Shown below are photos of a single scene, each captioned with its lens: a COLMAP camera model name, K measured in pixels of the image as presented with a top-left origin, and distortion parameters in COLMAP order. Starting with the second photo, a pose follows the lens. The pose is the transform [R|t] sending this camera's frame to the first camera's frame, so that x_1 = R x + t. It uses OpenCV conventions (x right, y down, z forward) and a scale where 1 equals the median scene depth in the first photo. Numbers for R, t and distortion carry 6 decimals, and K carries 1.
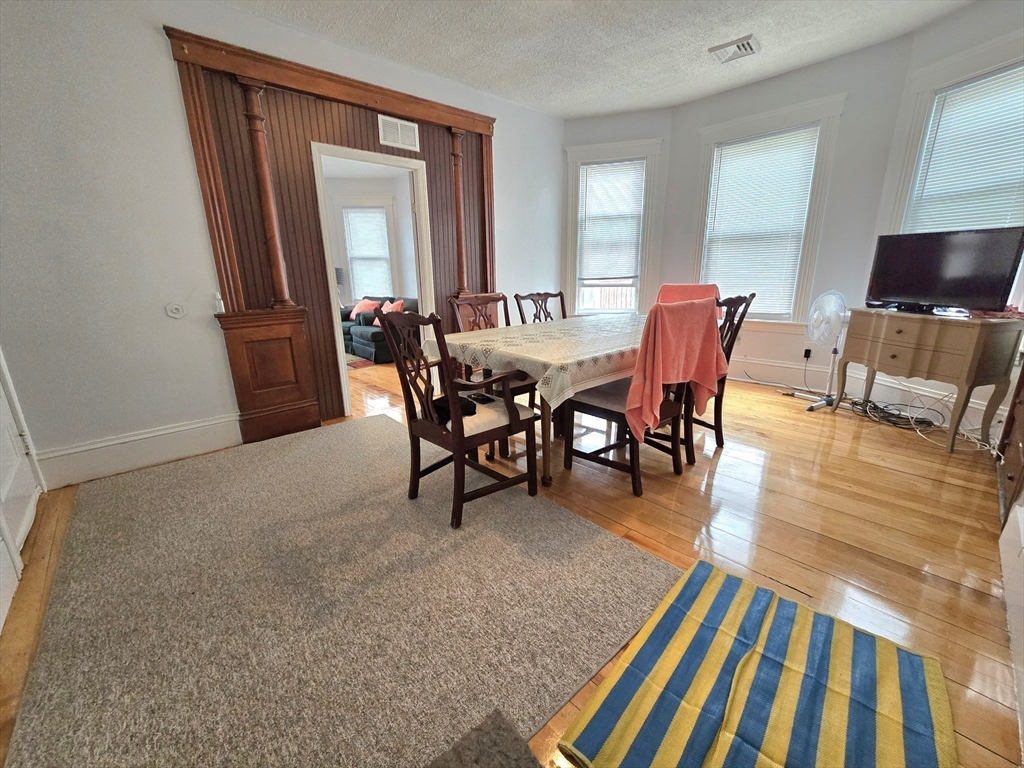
lens RADIAL K [[416.4, 0, 508.1], [0, 416.4, 382.2], [0, 0, 1]] dist [-0.003133, -0.000082]
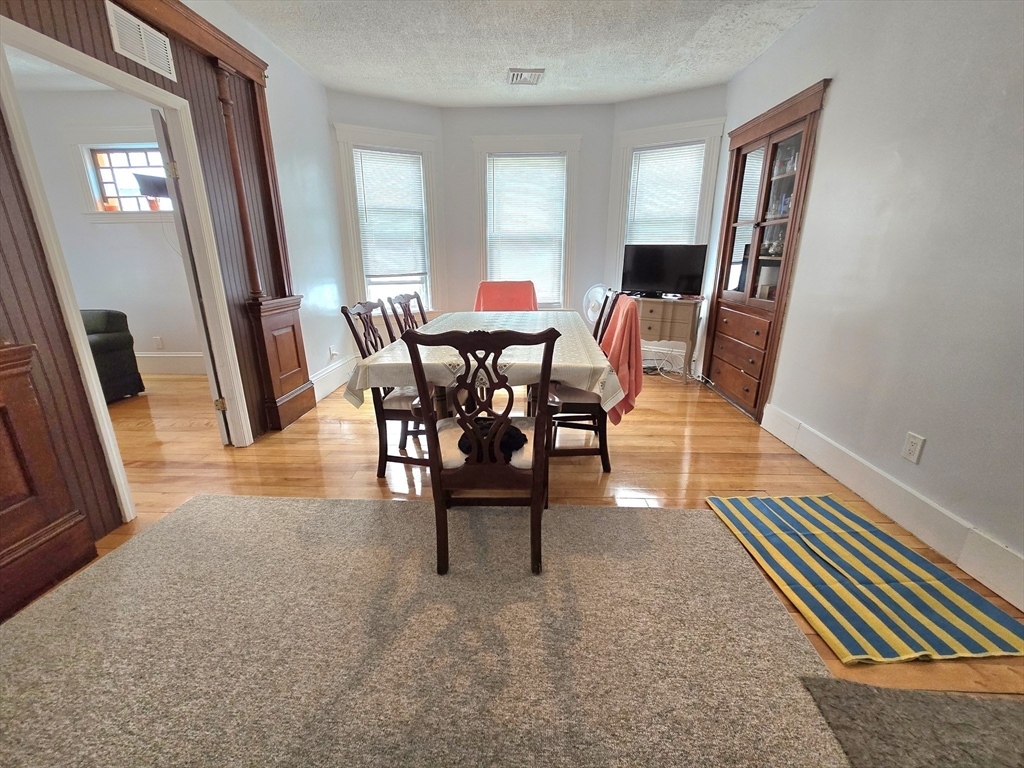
lens RADIAL K [[416.4, 0, 508.1], [0, 416.4, 382.2], [0, 0, 1]] dist [-0.003133, -0.000082]
pose [[0.712783, -0.183320, 0.677004, -0.381919], [0.171981, 0.981453, 0.084689, -0.068991], [-0.679972, 0.056067, 0.731091, 0.217602]]
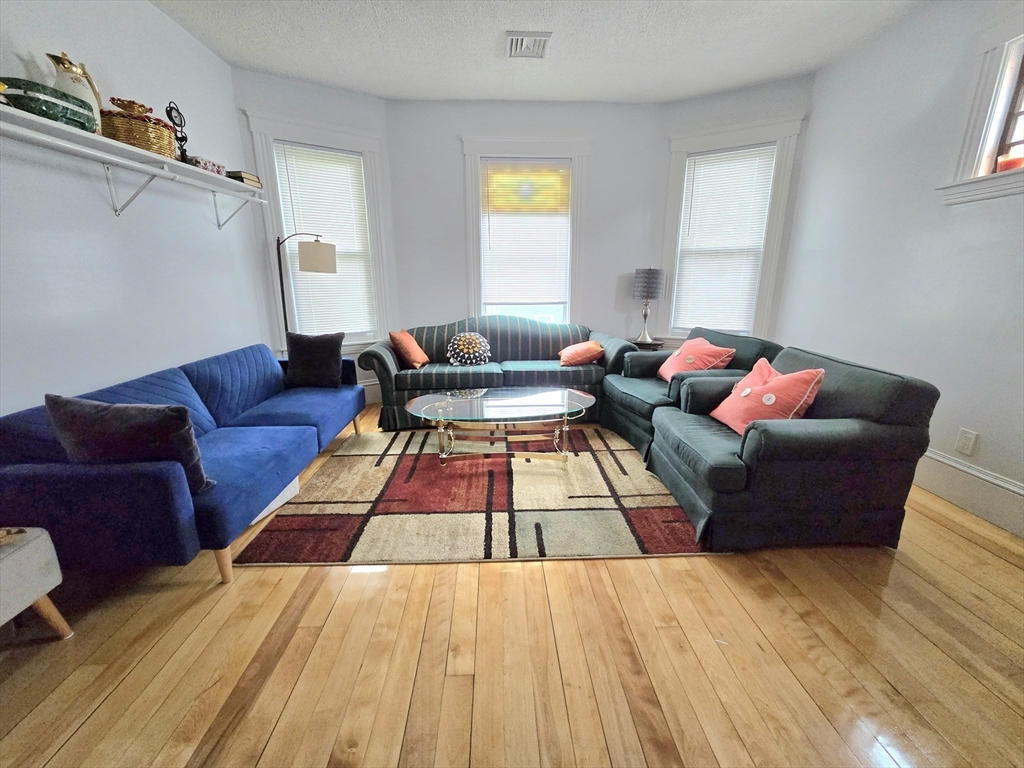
lens RADIAL K [[416.4, 0, 508.1], [0, 416.4, 382.2], [0, 0, 1]] dist [-0.003133, -0.000082]
pose [[0.757470, 0.179298, -0.627766, -0.409249], [-0.179264, 0.981711, 0.064088, -0.285006], [0.627776, 0.063992, 0.775759, 1.018182]]
